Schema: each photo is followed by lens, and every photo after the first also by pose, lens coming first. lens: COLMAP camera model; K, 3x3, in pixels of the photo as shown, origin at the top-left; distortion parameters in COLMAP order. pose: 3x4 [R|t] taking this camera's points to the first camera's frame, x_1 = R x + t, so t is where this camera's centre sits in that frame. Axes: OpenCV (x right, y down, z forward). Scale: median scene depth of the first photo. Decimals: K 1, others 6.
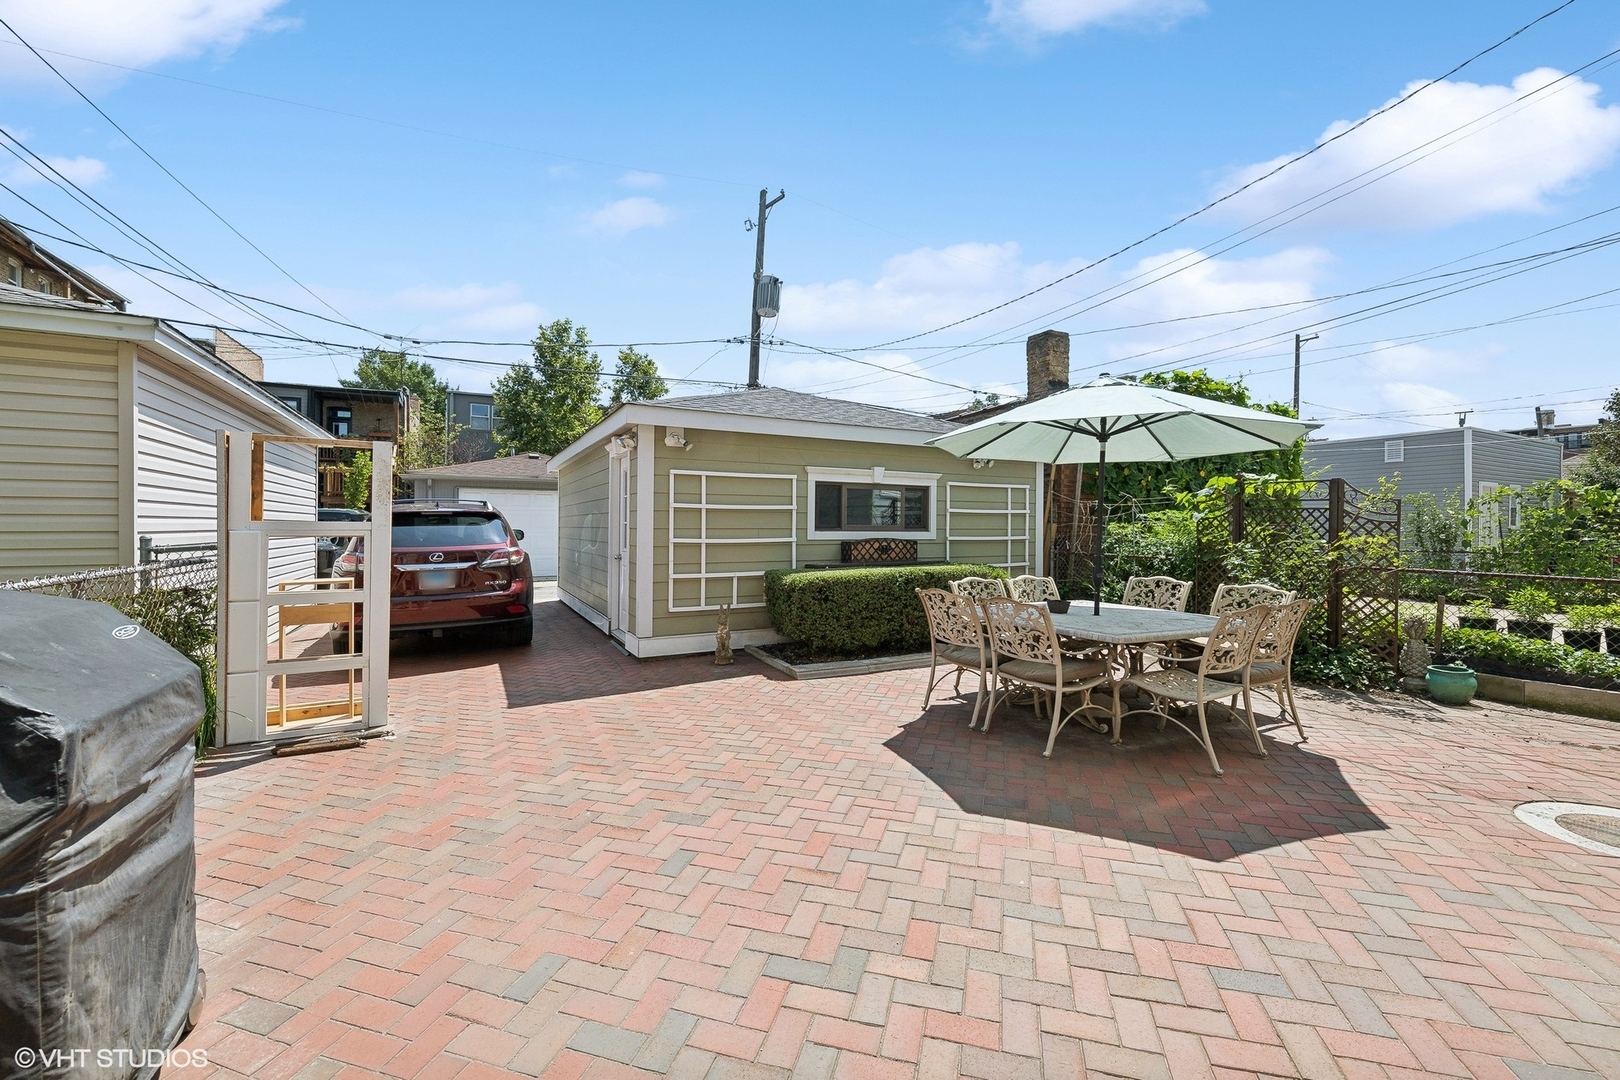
lens RADIAL K [[646.9, 0, 810.1], [0, 646.9, 538.4], [0, 0, 1]] dist [0.002983, -0.001245]
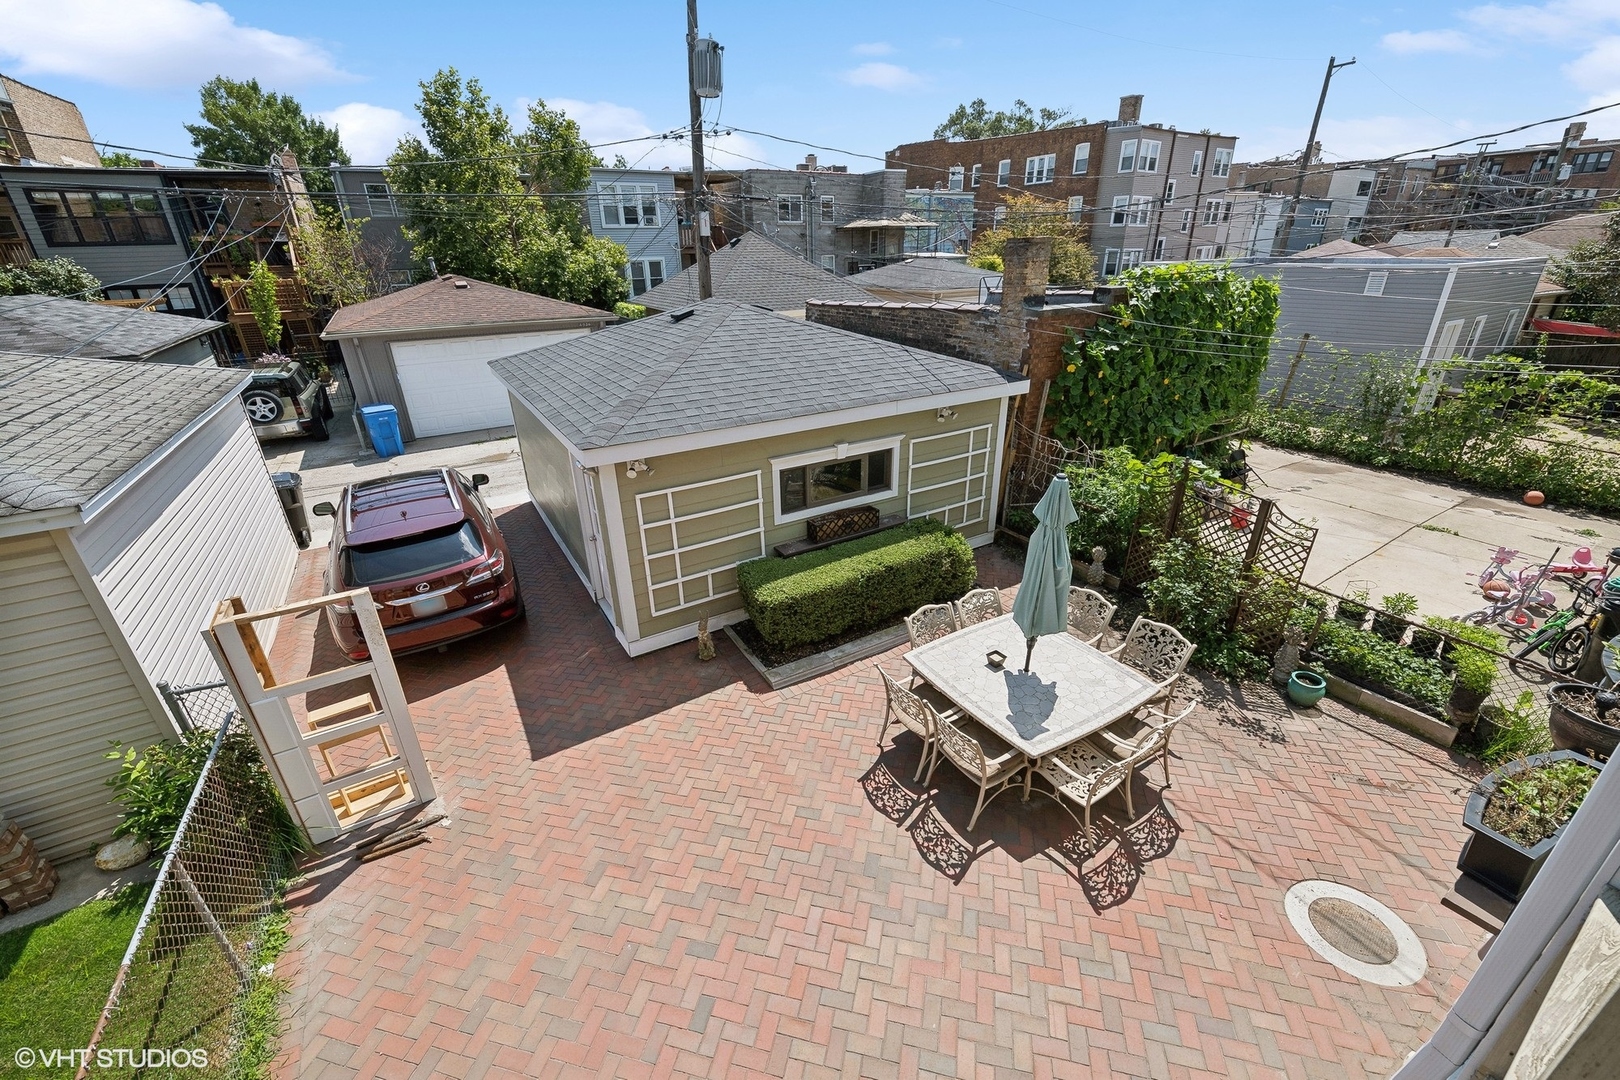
lens RADIAL K [[646.9, 0, 811.0], [0, 646.9, 536.8], [0, 0, 1]] dist [0.002983, -0.001245]
pose [[0.998066, -0.044939, 0.042944, 0.008895], [0.023196, 0.910240, 0.413431, -0.408490], [-0.057669, -0.411635, 0.909522, 0.038138]]
